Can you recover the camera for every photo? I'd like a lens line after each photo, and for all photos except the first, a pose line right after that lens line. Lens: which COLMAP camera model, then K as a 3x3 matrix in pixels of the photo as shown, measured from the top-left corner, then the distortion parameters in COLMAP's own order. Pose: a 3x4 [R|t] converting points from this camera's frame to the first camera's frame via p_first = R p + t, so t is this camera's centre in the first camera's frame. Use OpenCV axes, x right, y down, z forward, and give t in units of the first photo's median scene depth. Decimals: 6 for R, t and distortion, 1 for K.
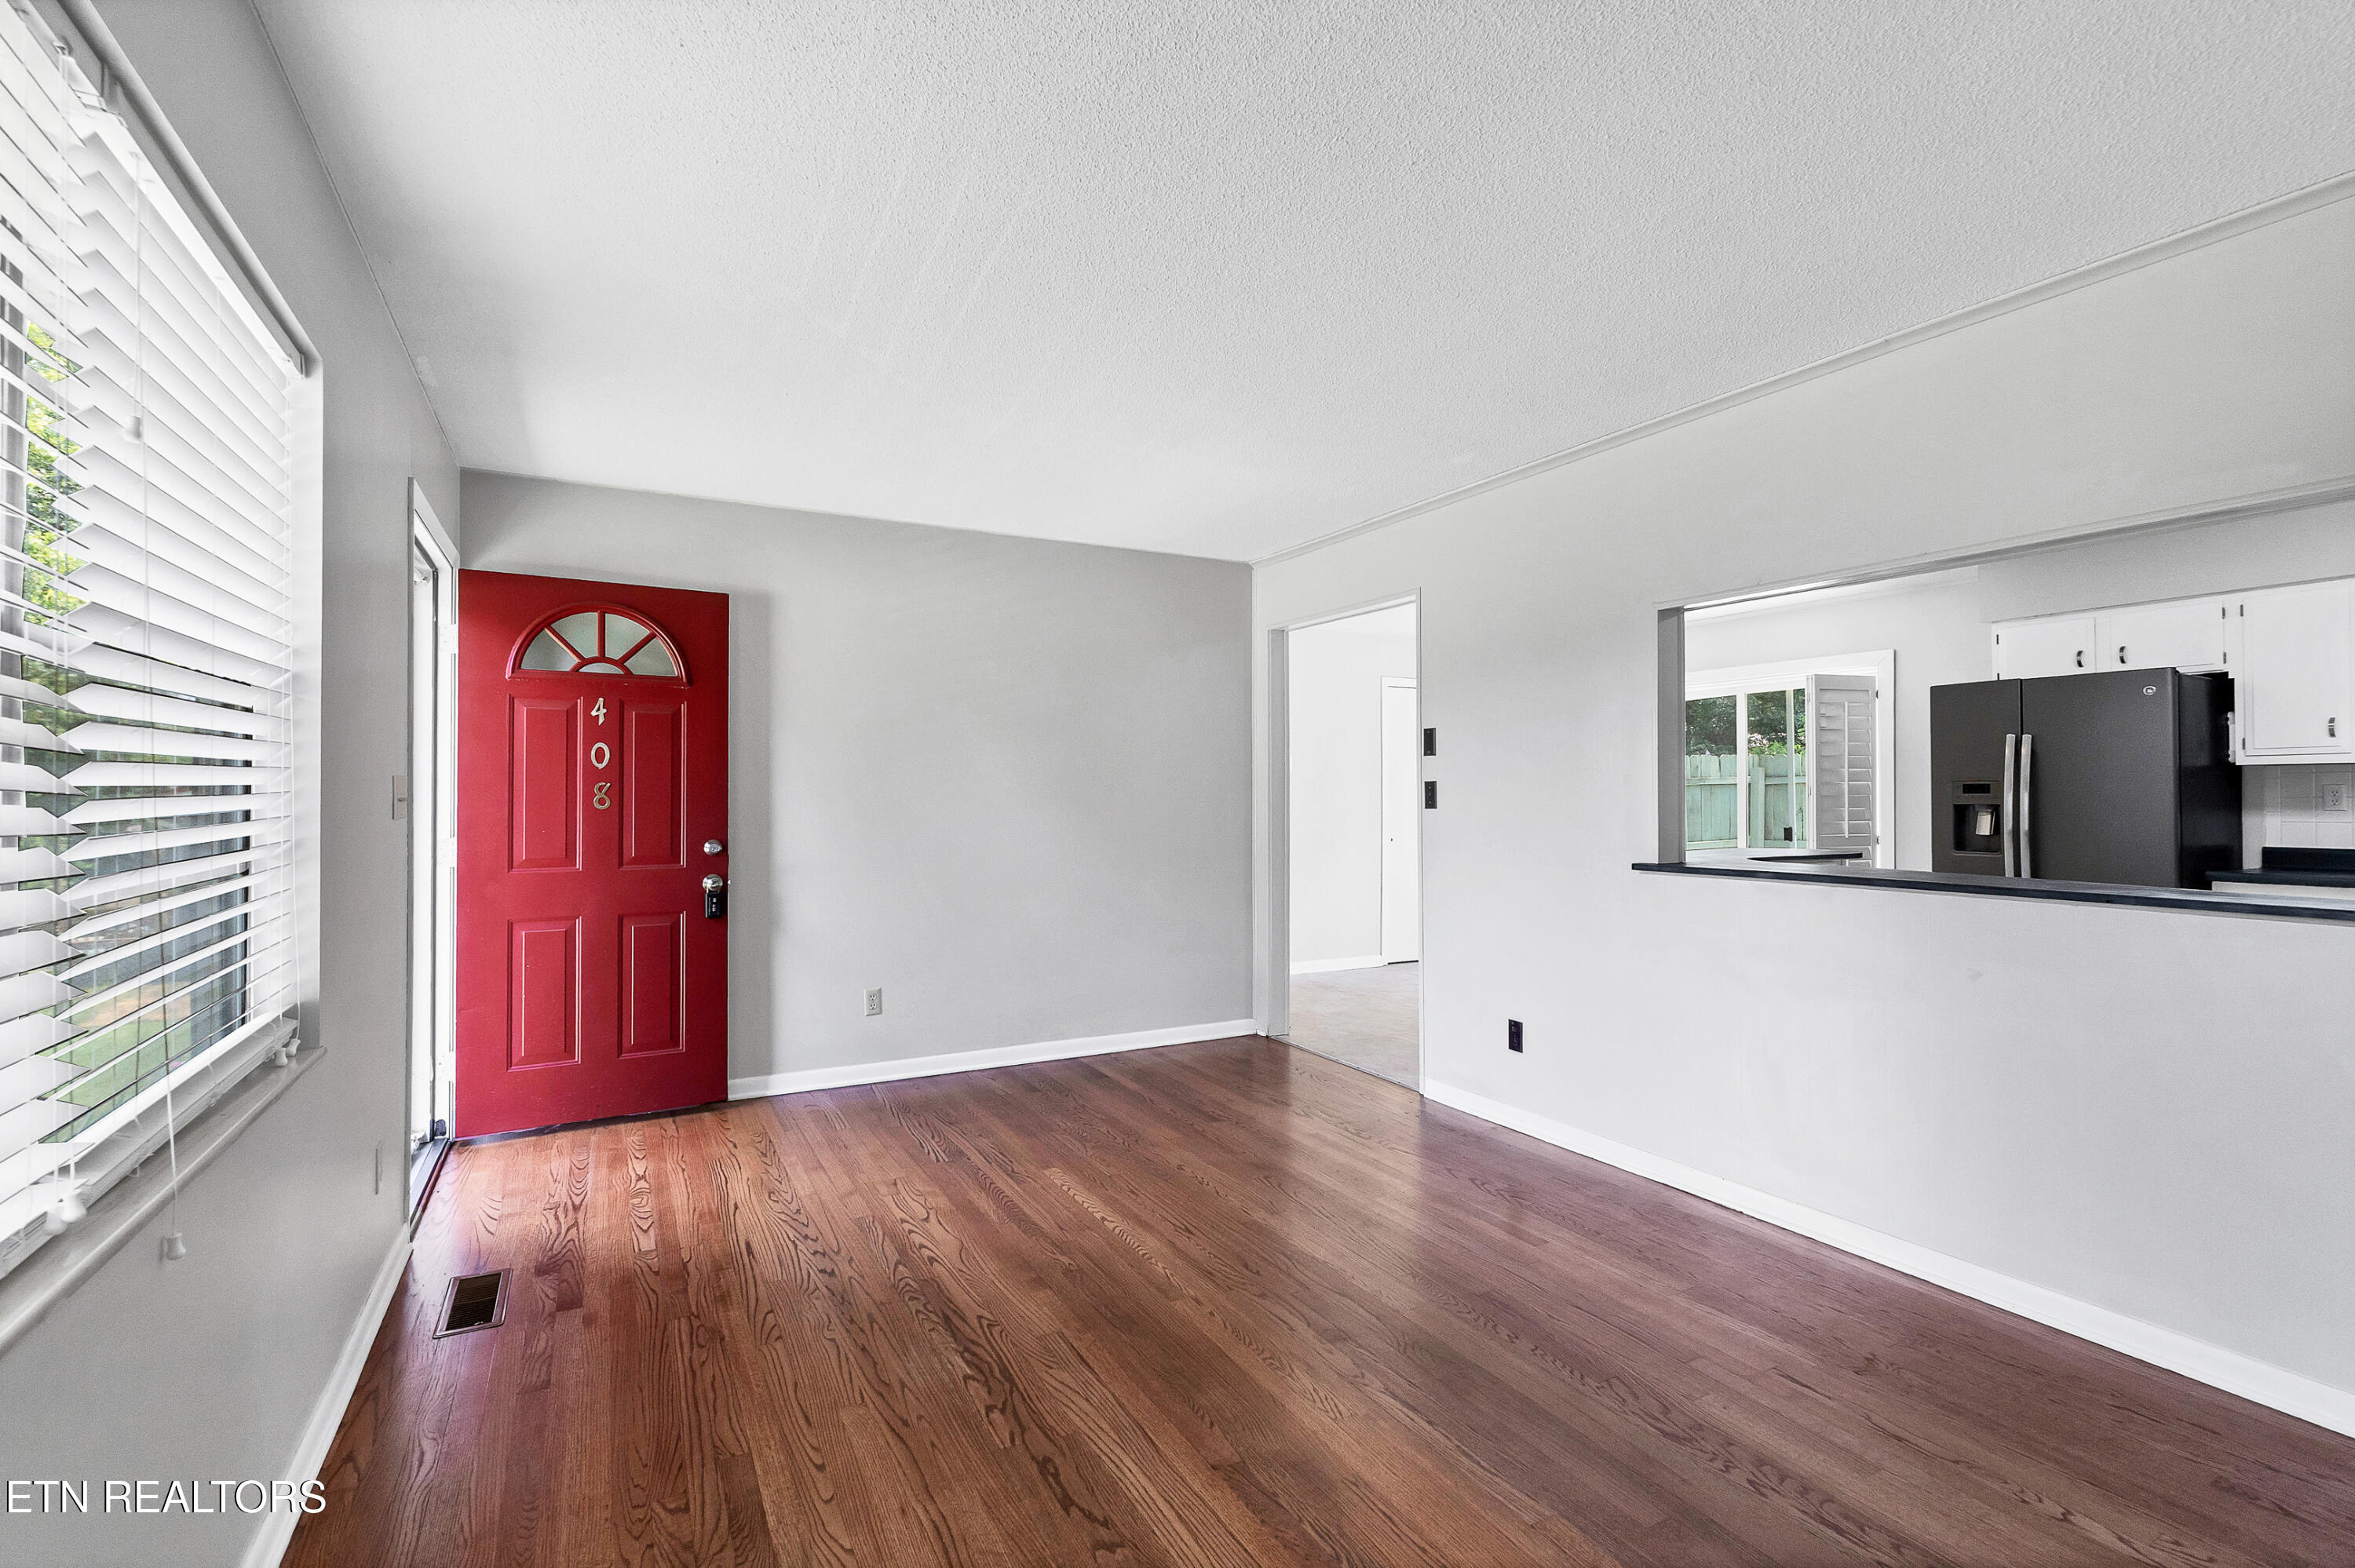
lens RADIAL K [[1065.5, 0, 1177.5], [0, 1065.5, 784.0], [0, 0, 1]] dist [-0.000668, 0.000124]
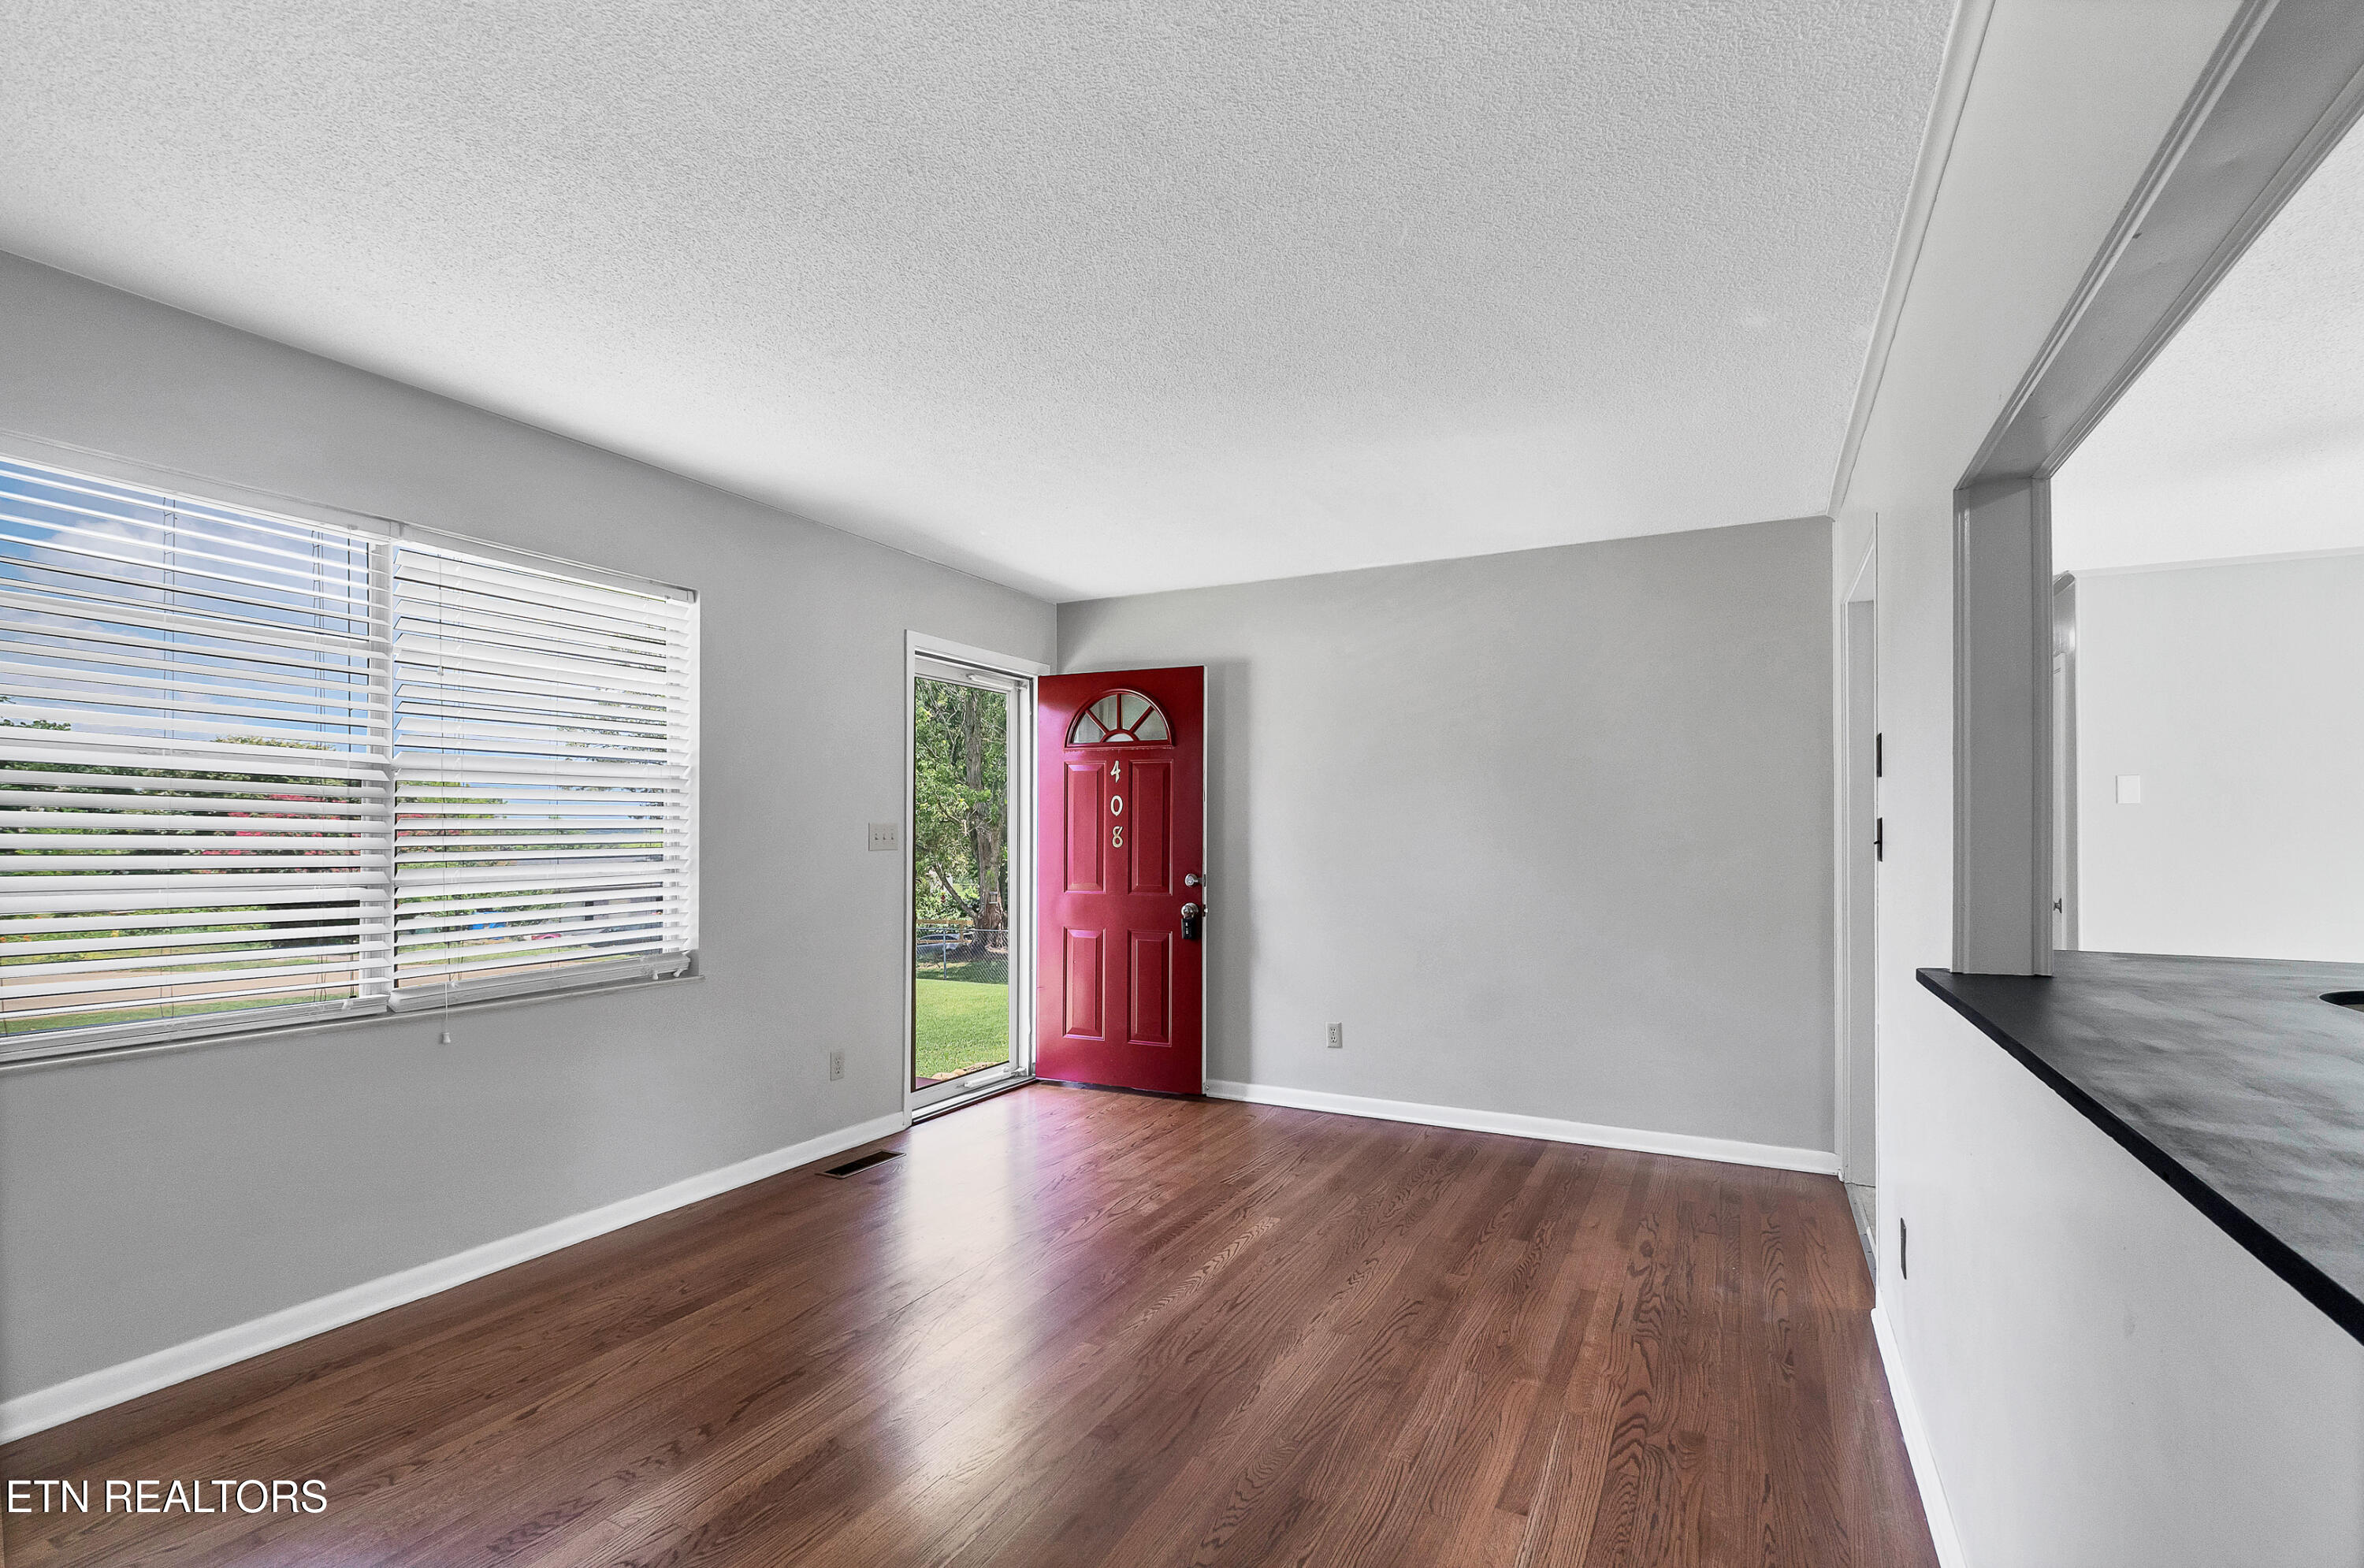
lens RADIAL K [[1071.5, 0, 1186.8], [0, 1071.5, 831.3], [0, 0, 1]] dist [-0.002388, -0.000094]
pose [[0.562362, -0.001639, -0.826890, 0.571096], [0.005152, 0.999986, 0.001522, 0.003049], [0.826875, -0.005116, 0.562362, 0.333599]]
